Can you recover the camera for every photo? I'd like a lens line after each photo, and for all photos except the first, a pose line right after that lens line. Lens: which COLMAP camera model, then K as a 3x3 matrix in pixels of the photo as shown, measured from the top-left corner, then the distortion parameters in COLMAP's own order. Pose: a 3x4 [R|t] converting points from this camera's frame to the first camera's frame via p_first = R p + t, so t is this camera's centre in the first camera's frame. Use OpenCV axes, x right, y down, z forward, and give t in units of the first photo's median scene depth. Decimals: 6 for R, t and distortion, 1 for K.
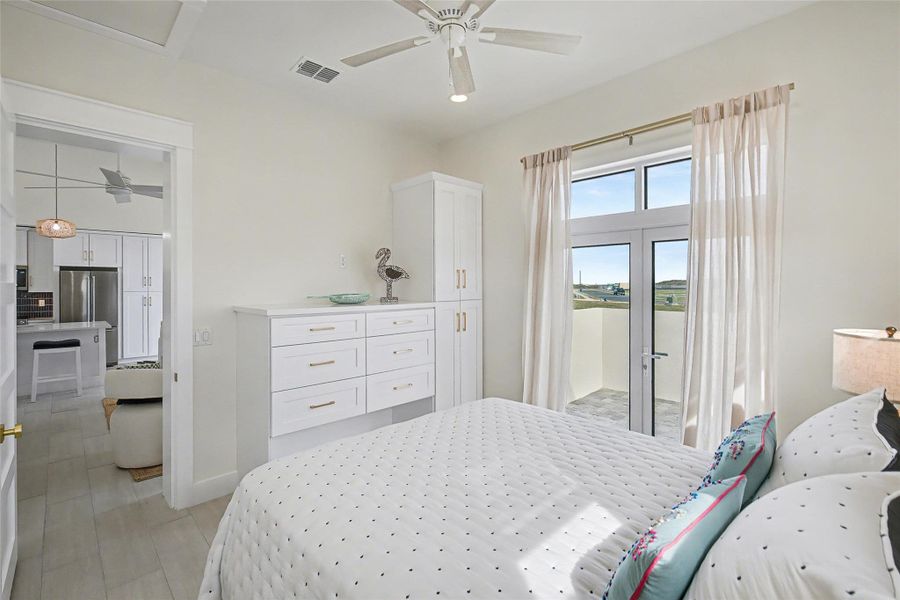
lens RADIAL K [[387.3, 0, 457.6], [0, 387.3, 283.4], [0, 0, 1]] dist [0.000310, 0.001011]
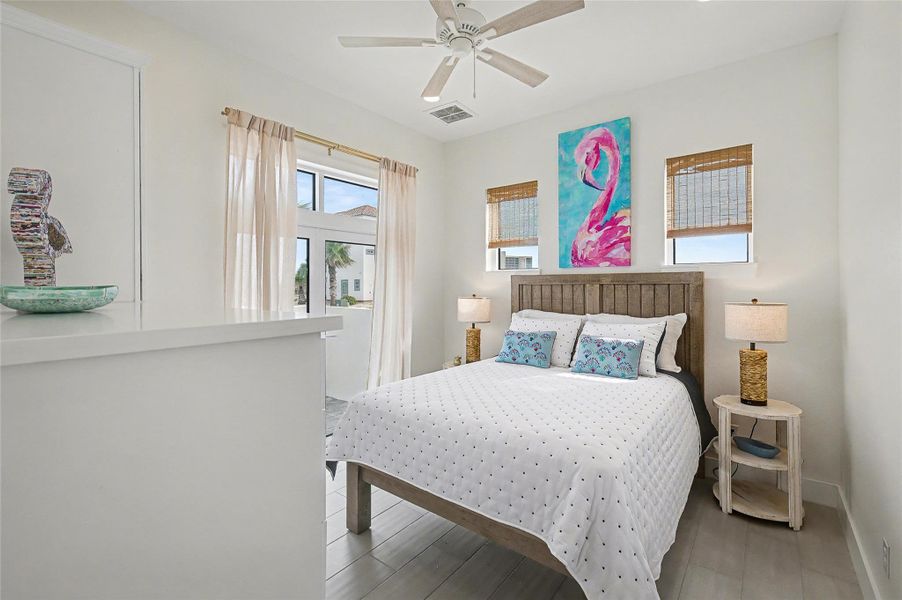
lens RADIAL K [[388.2, 0, 458.6], [0, 388.2, 283.3], [0, 0, 1]] dist [0.000310, 0.001011]
pose [[-0.116805, -0.000761, 0.993155, -0.768126], [0.003548, 0.999993, 0.001183, 0.029452], [-0.993148, 0.003662, -0.116802, 0.756147]]
